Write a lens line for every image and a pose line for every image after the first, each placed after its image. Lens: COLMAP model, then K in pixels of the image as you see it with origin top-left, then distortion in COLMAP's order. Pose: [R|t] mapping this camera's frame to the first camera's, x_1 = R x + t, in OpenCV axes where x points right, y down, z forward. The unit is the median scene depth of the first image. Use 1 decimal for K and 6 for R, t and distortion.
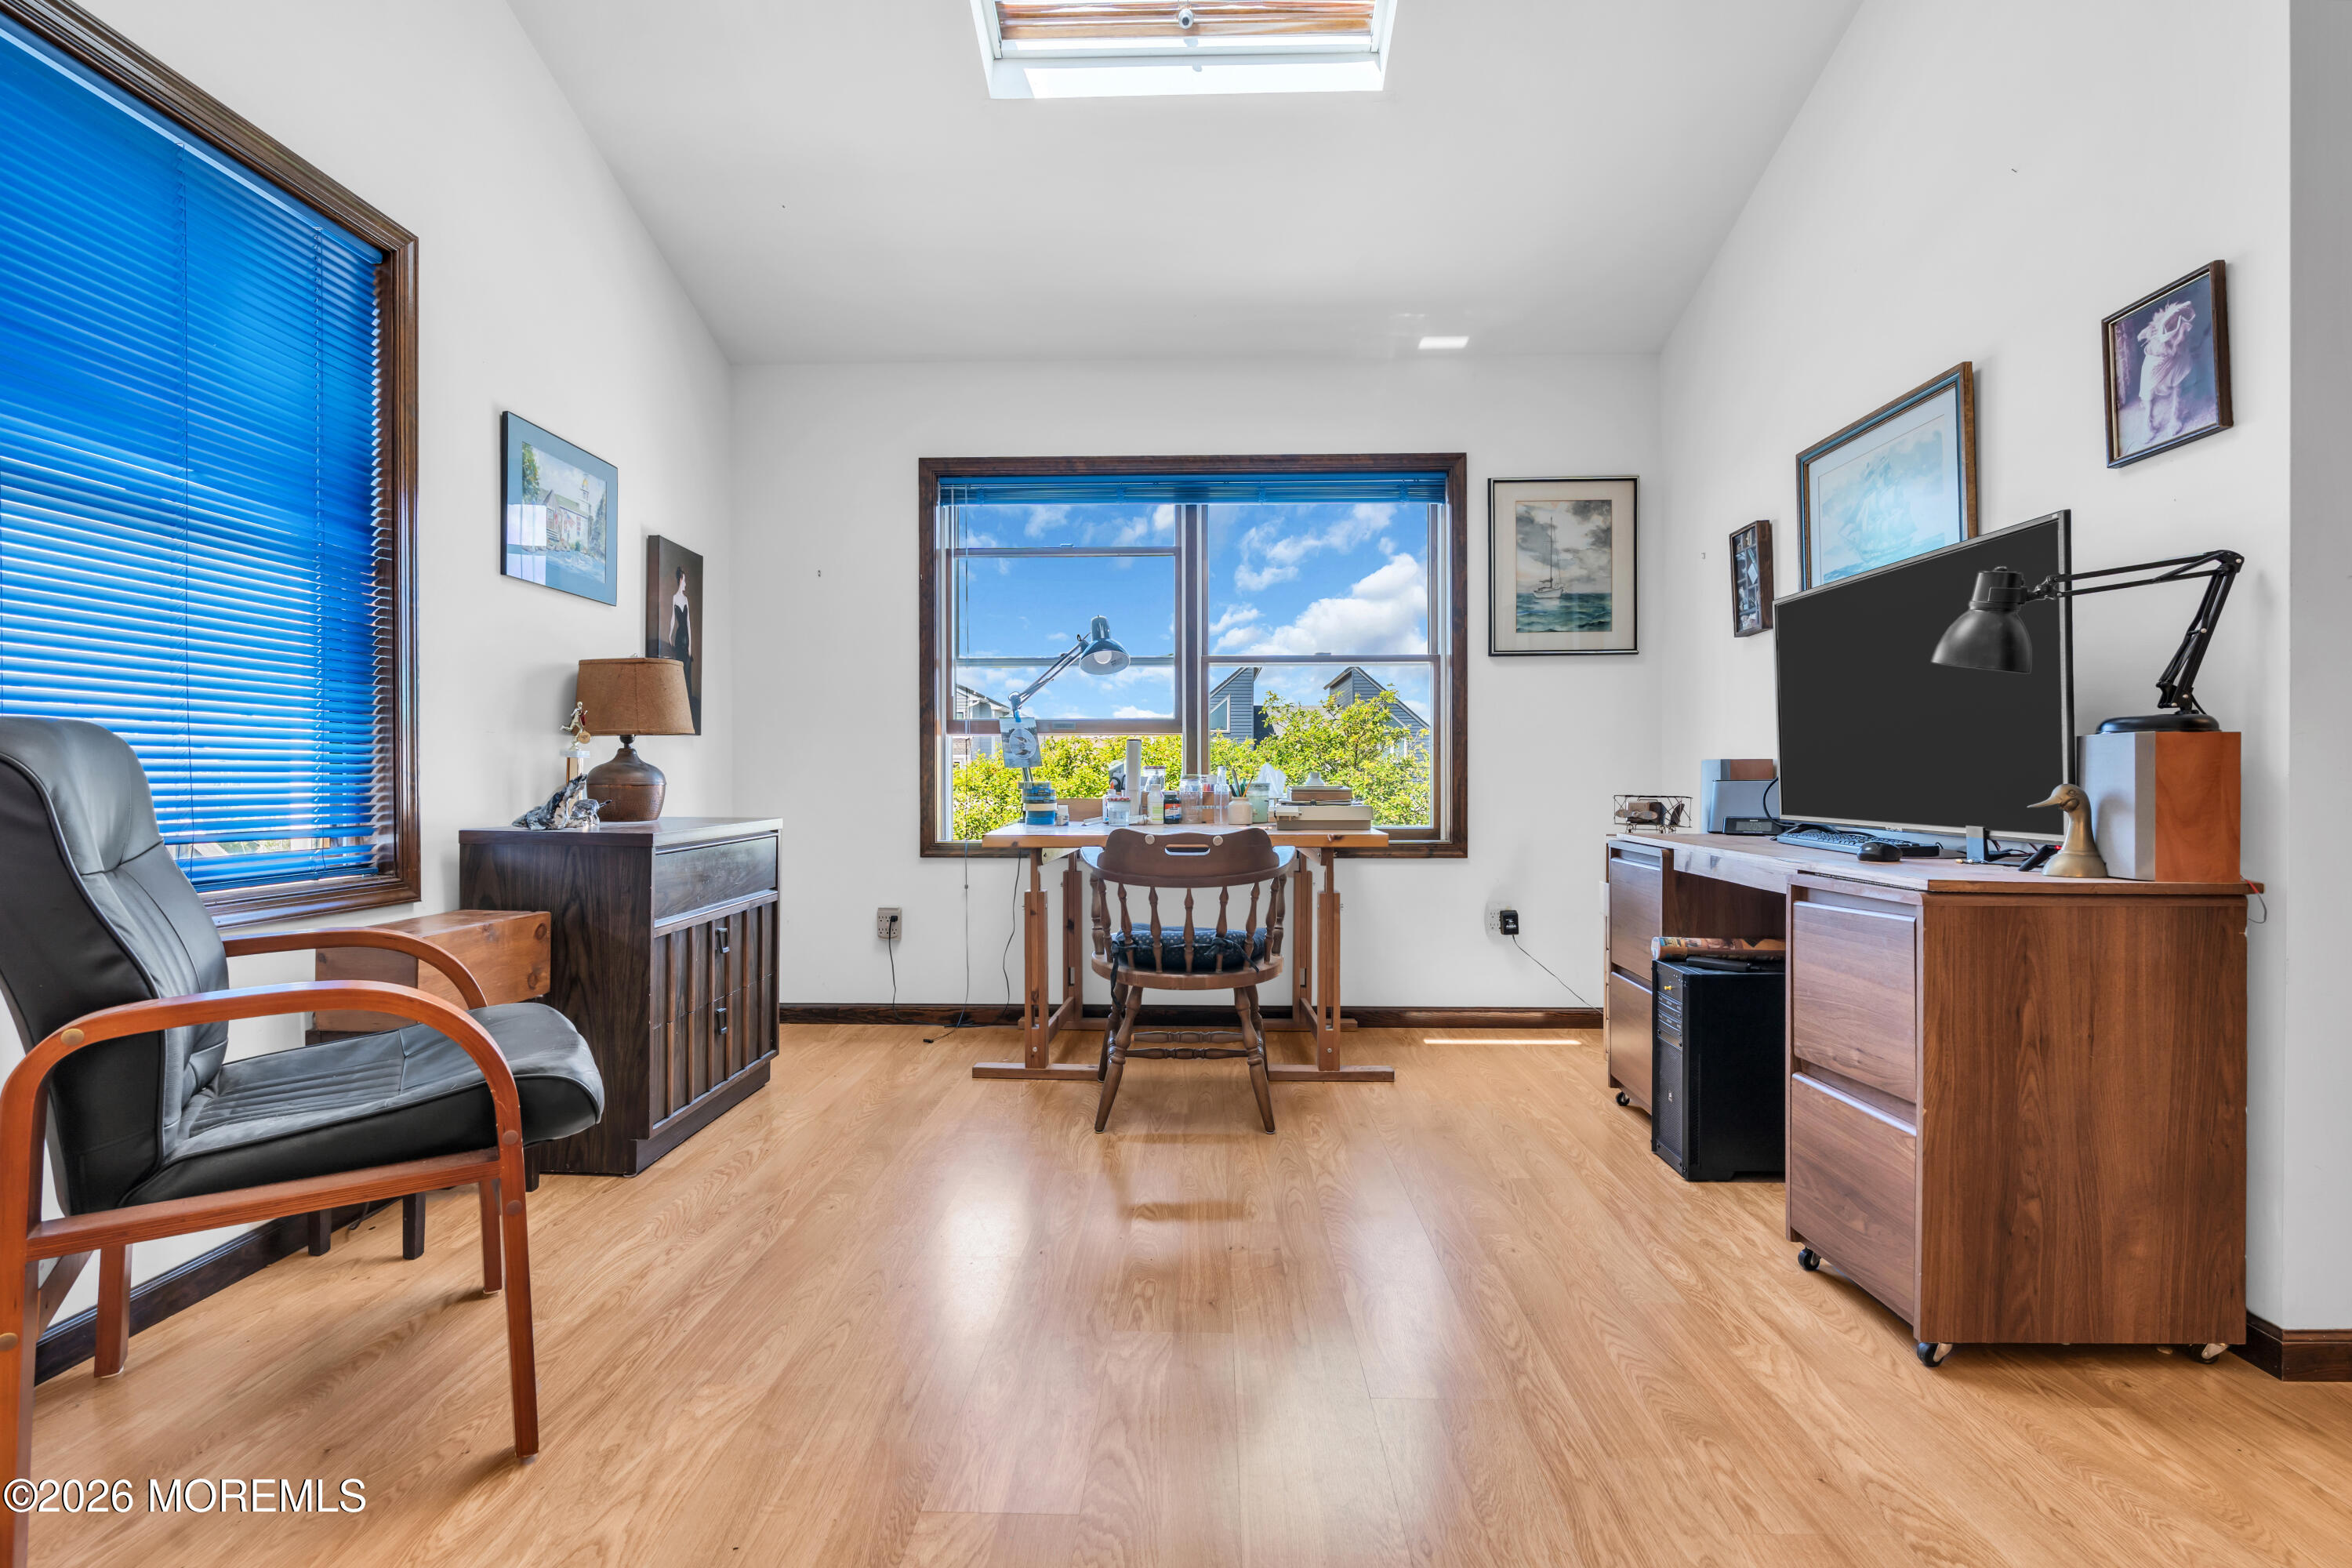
lens RADIAL K [[1075.6, 0, 1174.6], [0, 1075.6, 771.9], [0, 0, 1]] dist [-0.013263, 0.003747]
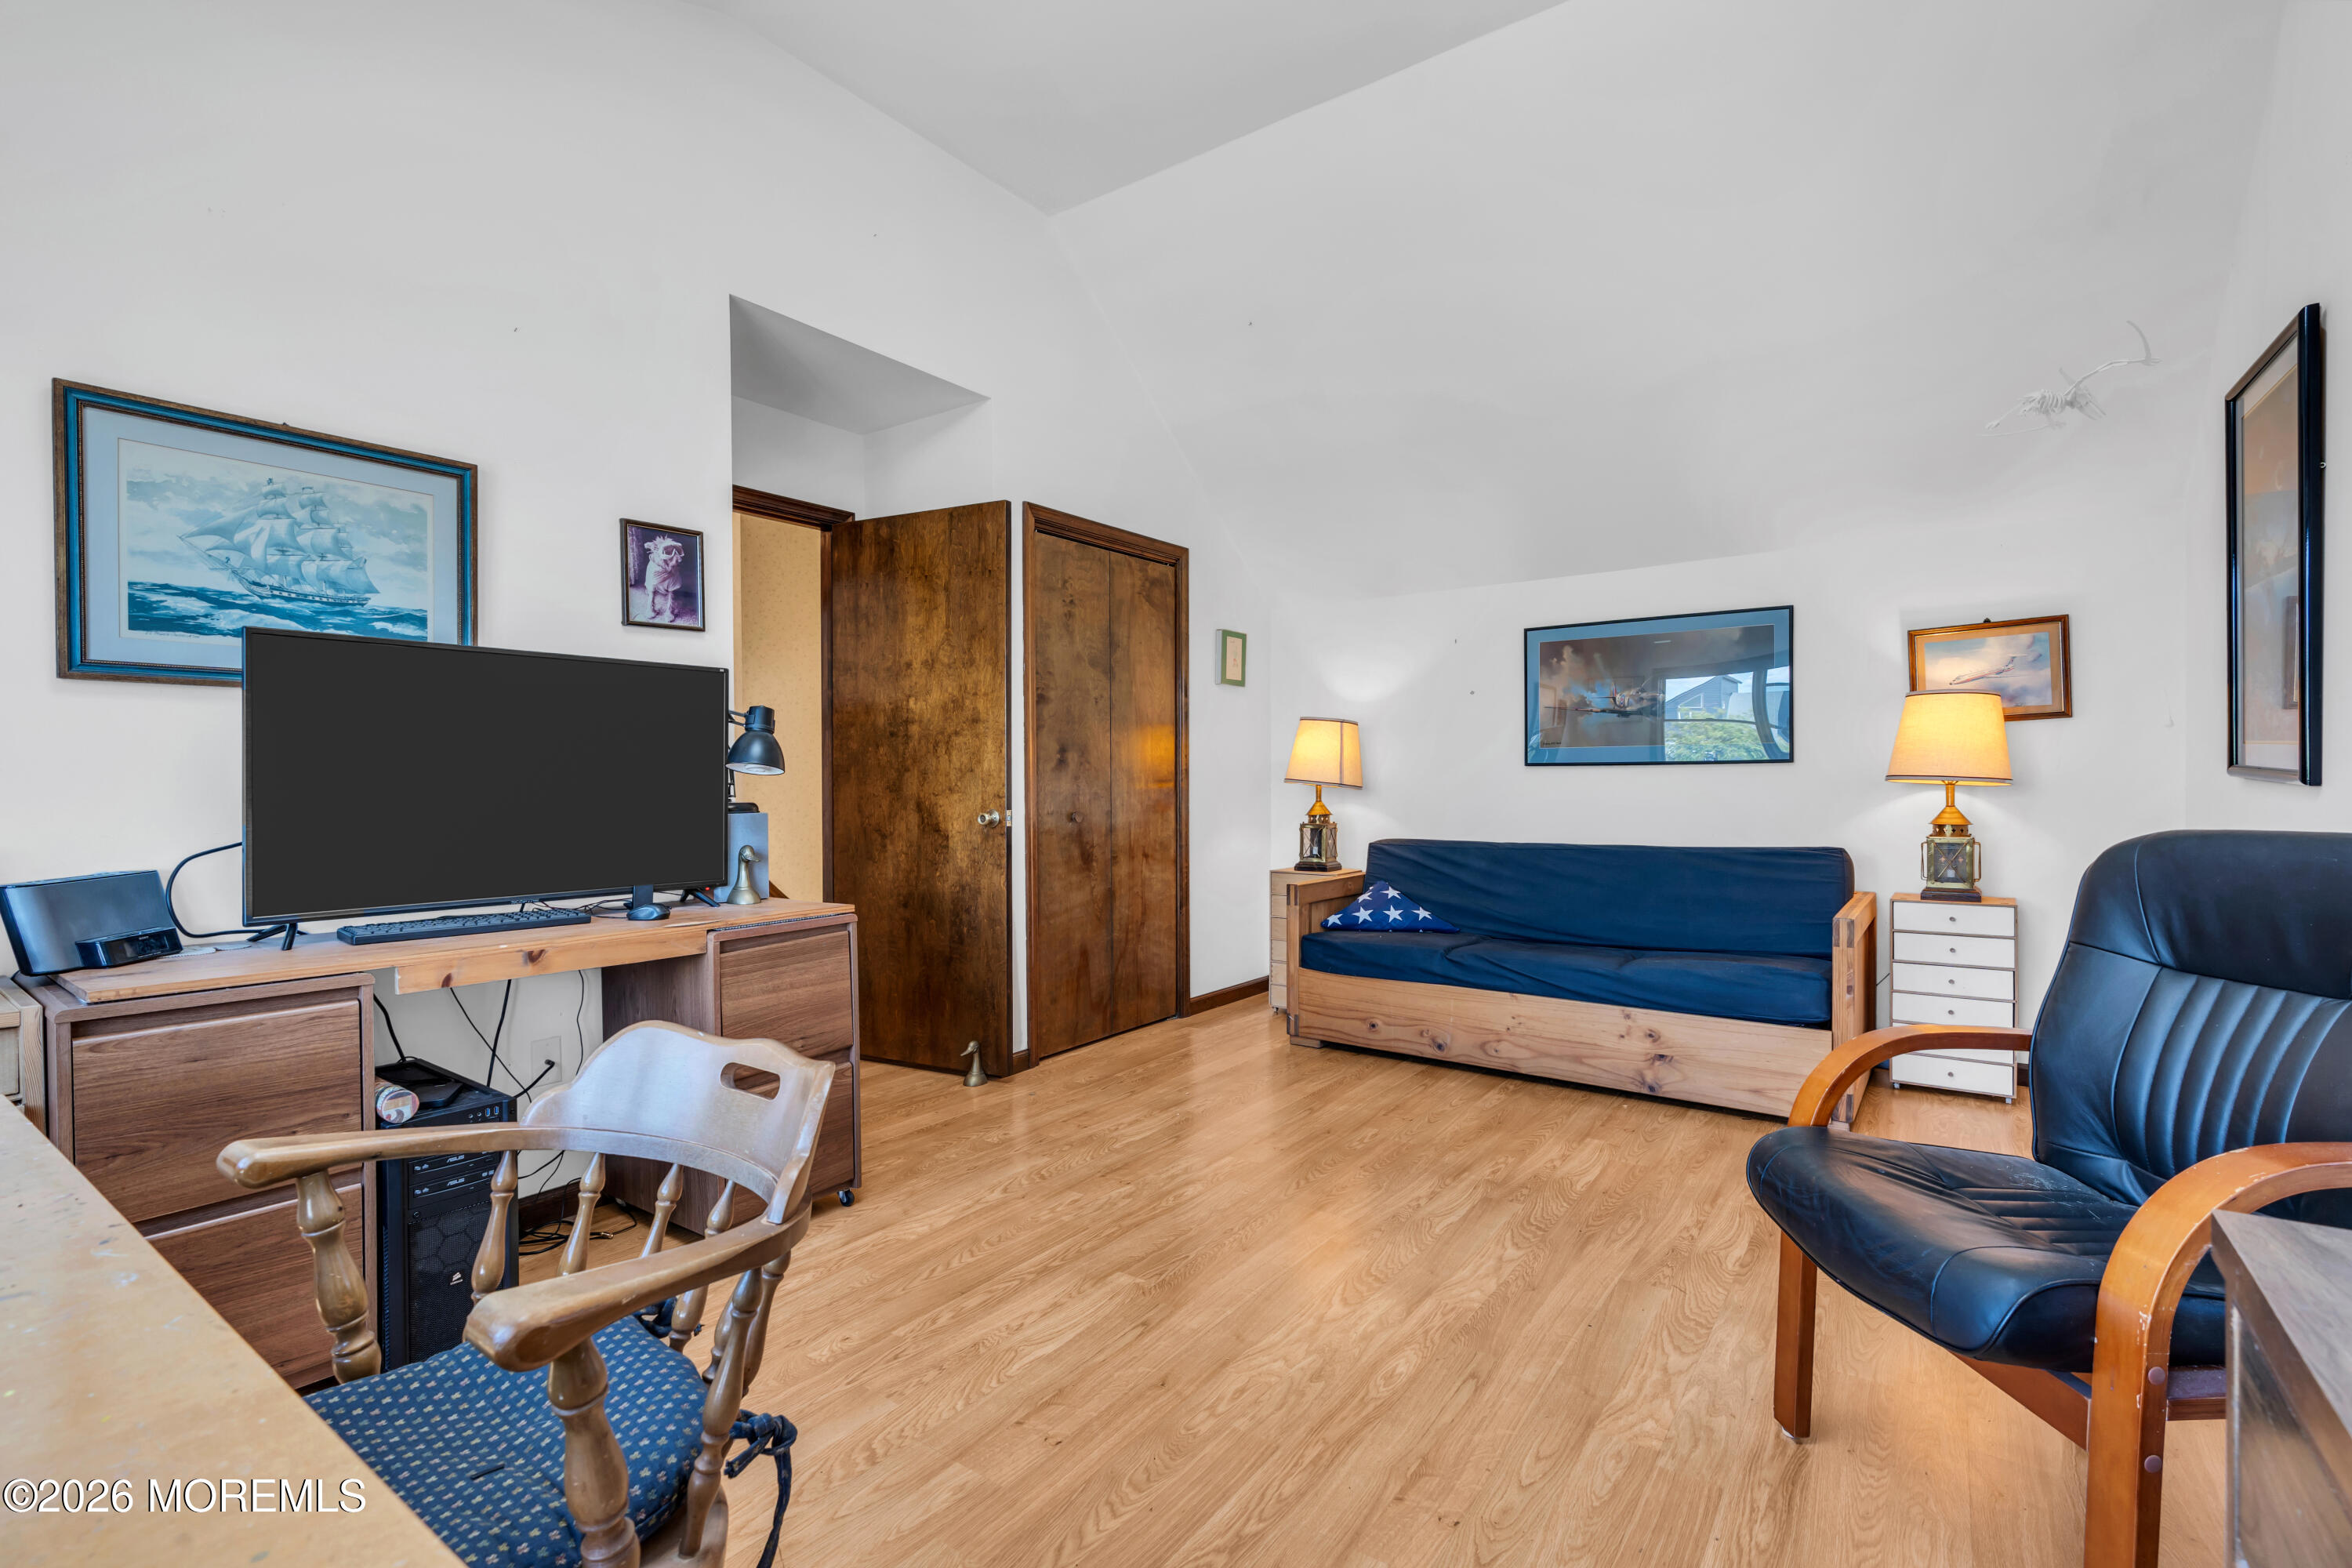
lens RADIAL K [[1075.6, 0, 1175.4], [0, 1075.6, 783.6], [0, 0, 1]] dist [-0.013263, 0.003747]
pose [[-0.826191, -0.004610, 0.563371, -0.564558], [-0.001256, 0.999979, 0.006341, -0.088875], [-0.563388, 0.004532, -0.826180, 1.875060]]
